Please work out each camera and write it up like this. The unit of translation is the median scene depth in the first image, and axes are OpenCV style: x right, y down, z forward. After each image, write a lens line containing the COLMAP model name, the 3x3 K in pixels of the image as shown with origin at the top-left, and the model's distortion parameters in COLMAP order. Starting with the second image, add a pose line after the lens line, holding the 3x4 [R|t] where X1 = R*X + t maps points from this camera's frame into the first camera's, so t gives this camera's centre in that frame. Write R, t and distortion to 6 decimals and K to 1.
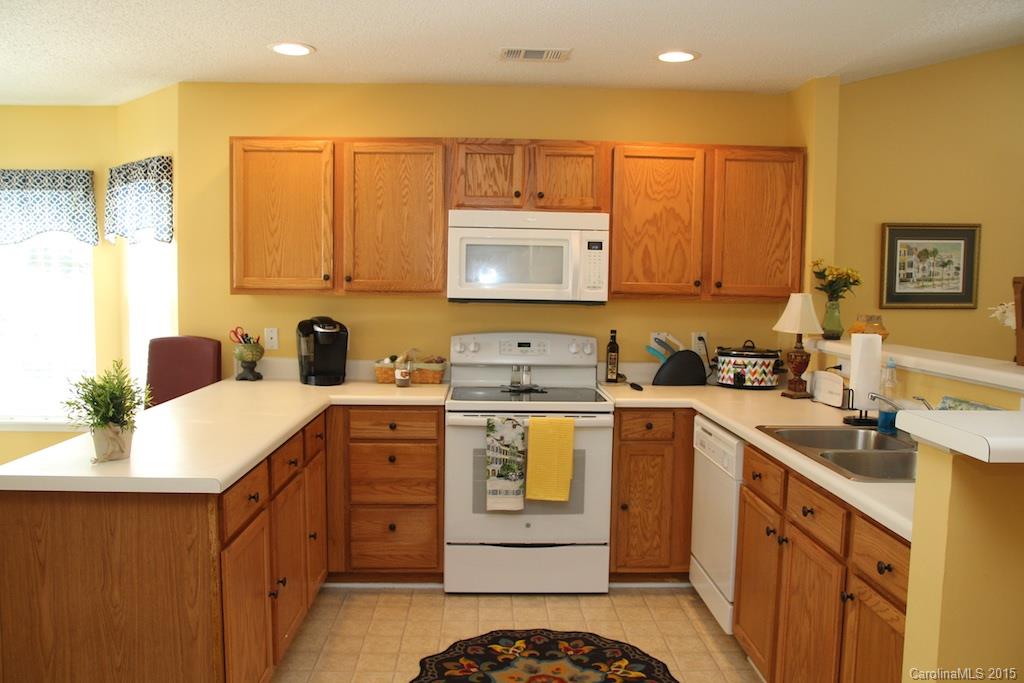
lens RADIAL K [[784.0, 0, 512.7], [0, 784.0, 337.6], [0, 0, 1]] dist [-0.095488, 0.014833]
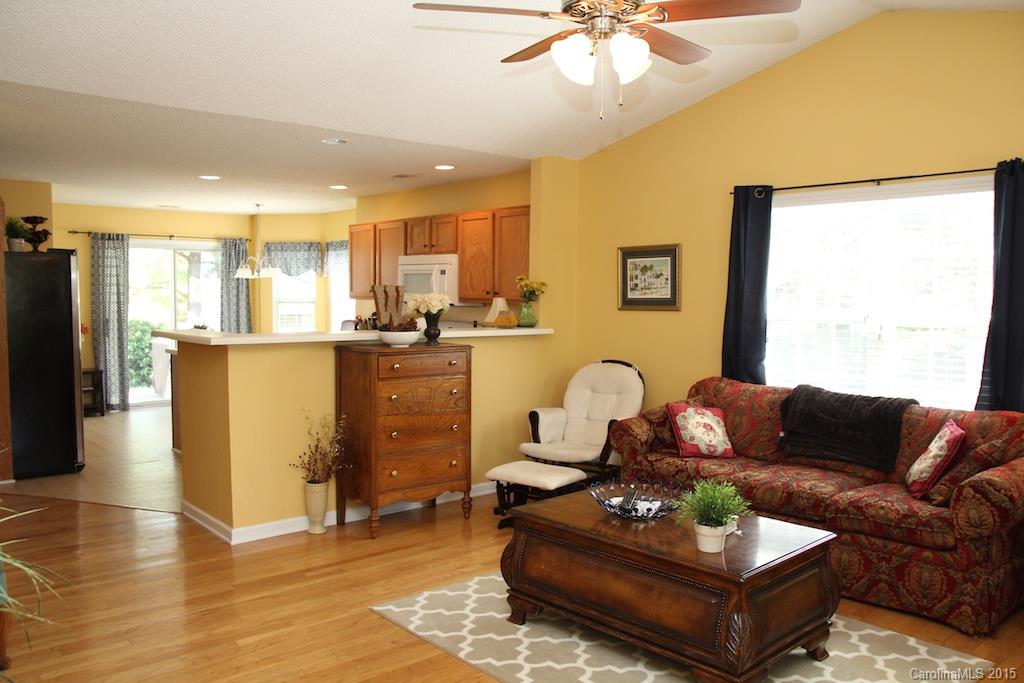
lens RADIAL K [[784.0, 0, 505.5], [0, 784.0, 344.1], [0, 0, 1]] dist [-0.095488, 0.014833]
pose [[0.643823, 0.041492, -0.764049, 1.421891], [-0.066439, 0.997789, -0.001799, 0.038434], [0.762285, 0.051921, 0.645156, -0.047868]]
